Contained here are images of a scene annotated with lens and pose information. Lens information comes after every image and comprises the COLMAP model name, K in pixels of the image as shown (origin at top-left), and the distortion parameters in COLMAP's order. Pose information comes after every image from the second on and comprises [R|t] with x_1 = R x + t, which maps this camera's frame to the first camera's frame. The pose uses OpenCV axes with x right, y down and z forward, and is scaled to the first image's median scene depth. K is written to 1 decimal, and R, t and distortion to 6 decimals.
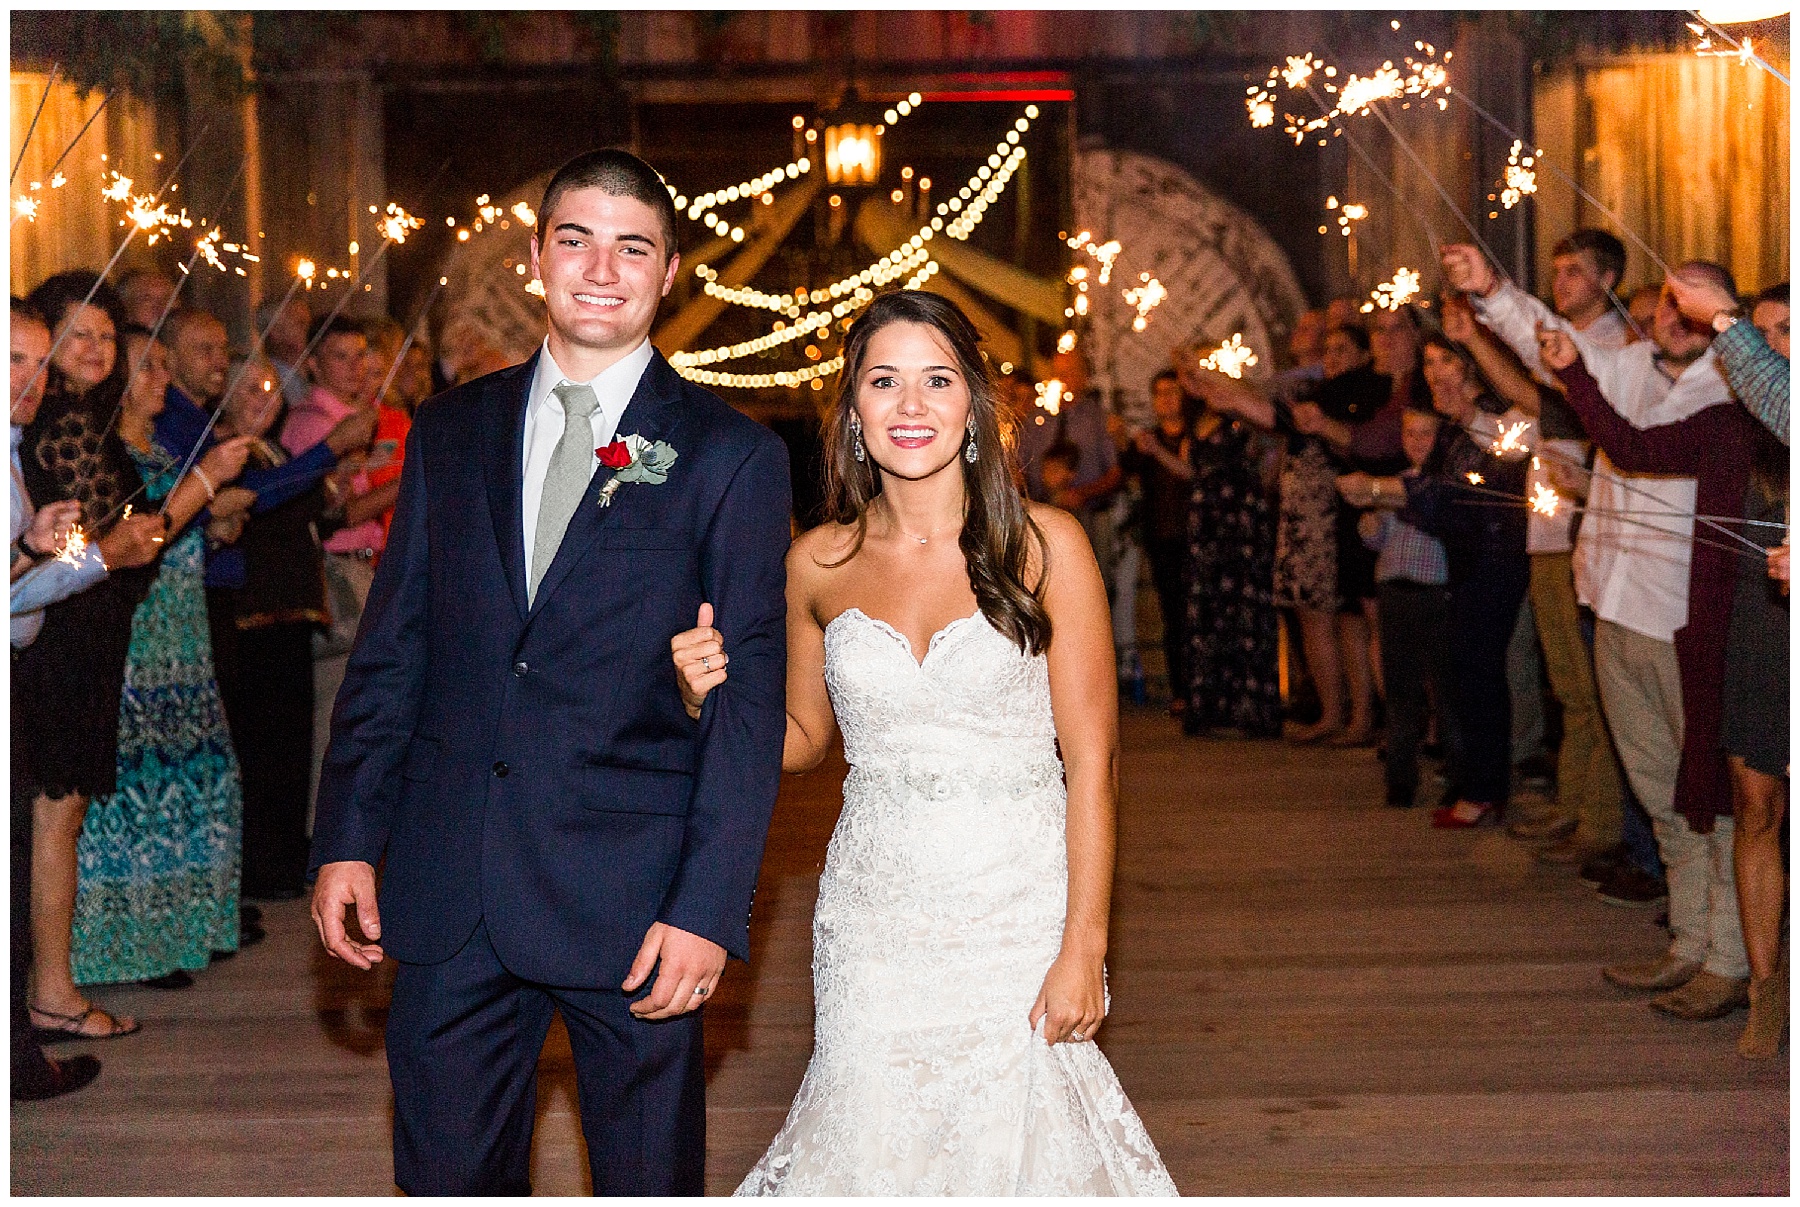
lens RADIAL K [[2448.8, 0, 852.3], [0, 2448.8, 666.0], [0, 0, 1]] dist [-0.004330, 0.000000]
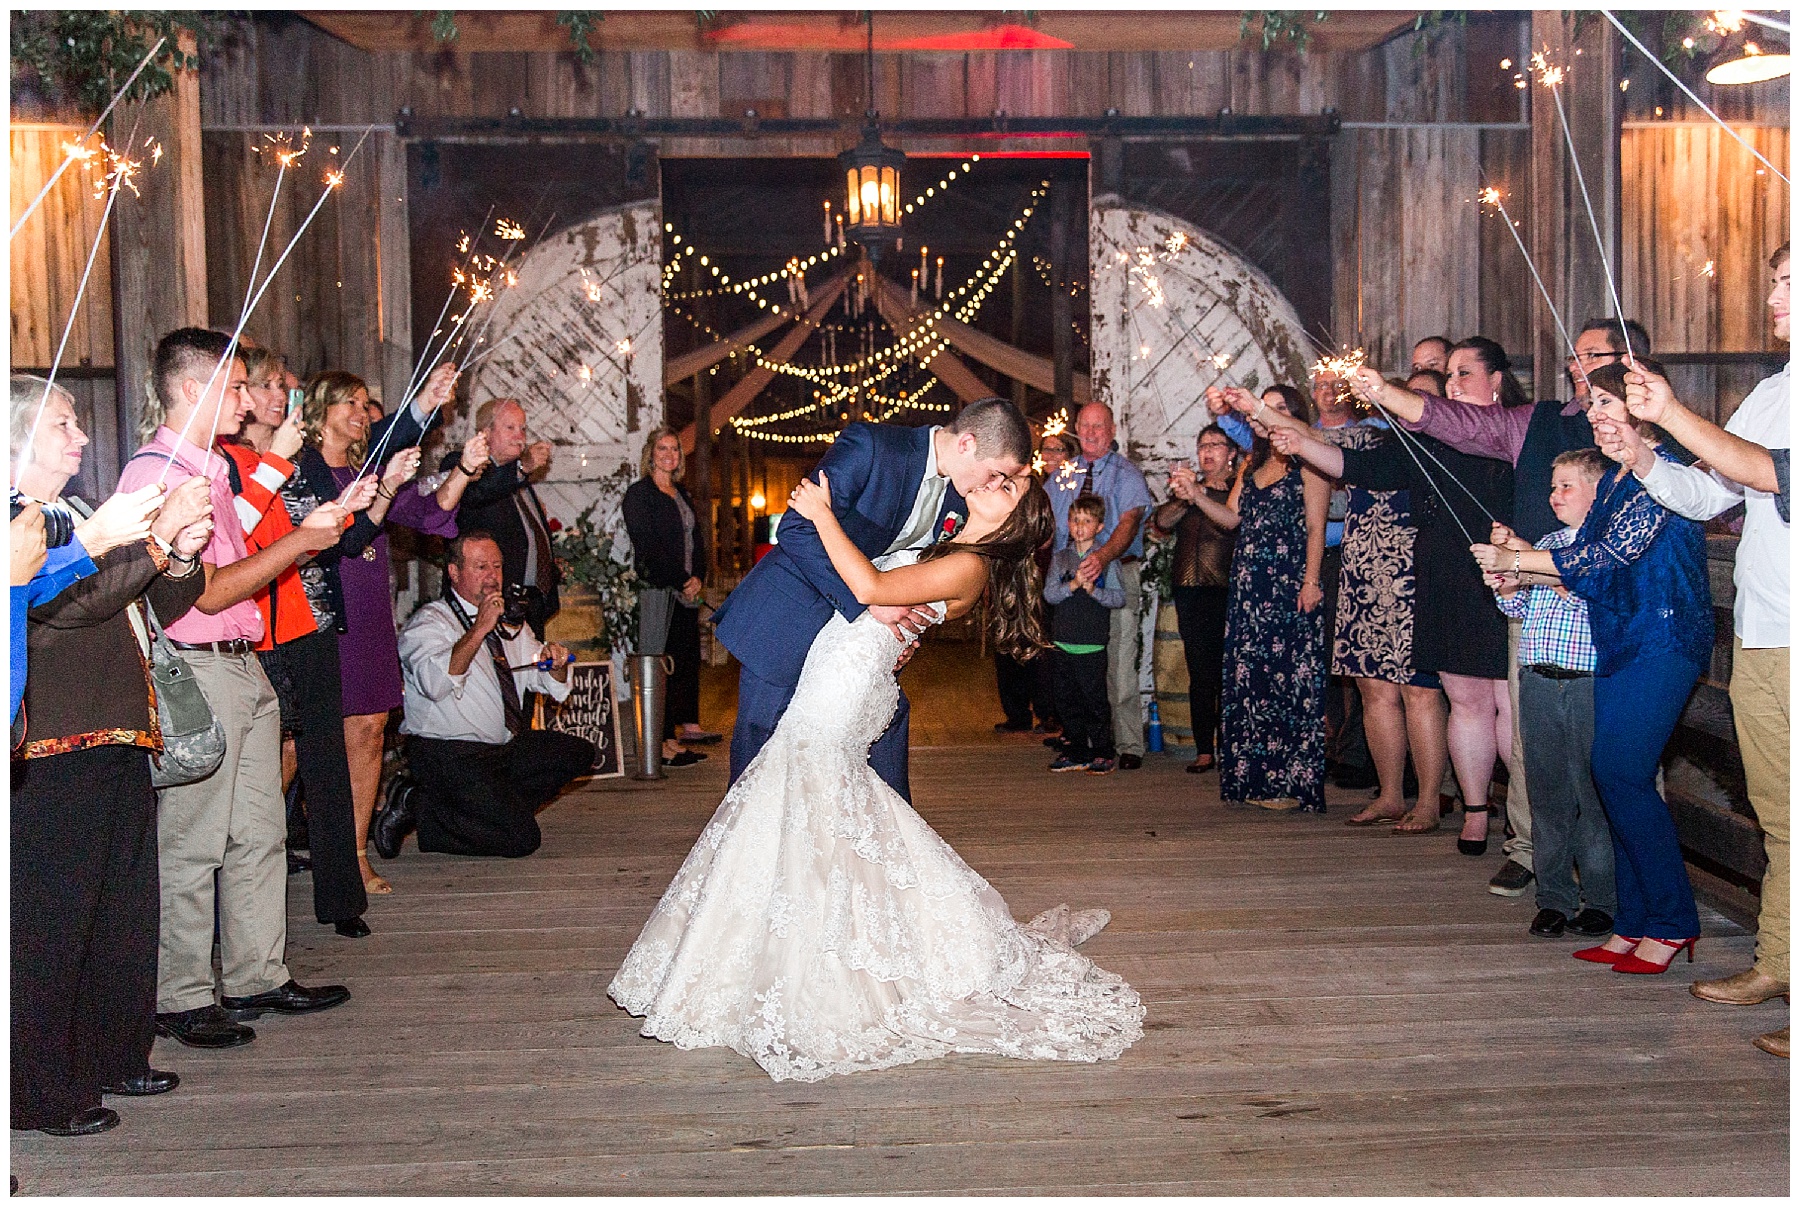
lens RADIAL K [[1553.7, 0, 897.8], [0, 1553.7, 637.4], [0, 0, 1]] dist [-0.014522, 0.019742]
pose [[0.999899, 0.000827, 0.014210, 0.000619], [-0.000900, 0.999986, 0.005121, -0.034636], [-0.014205, -0.005133, 0.999886, 0.352265]]
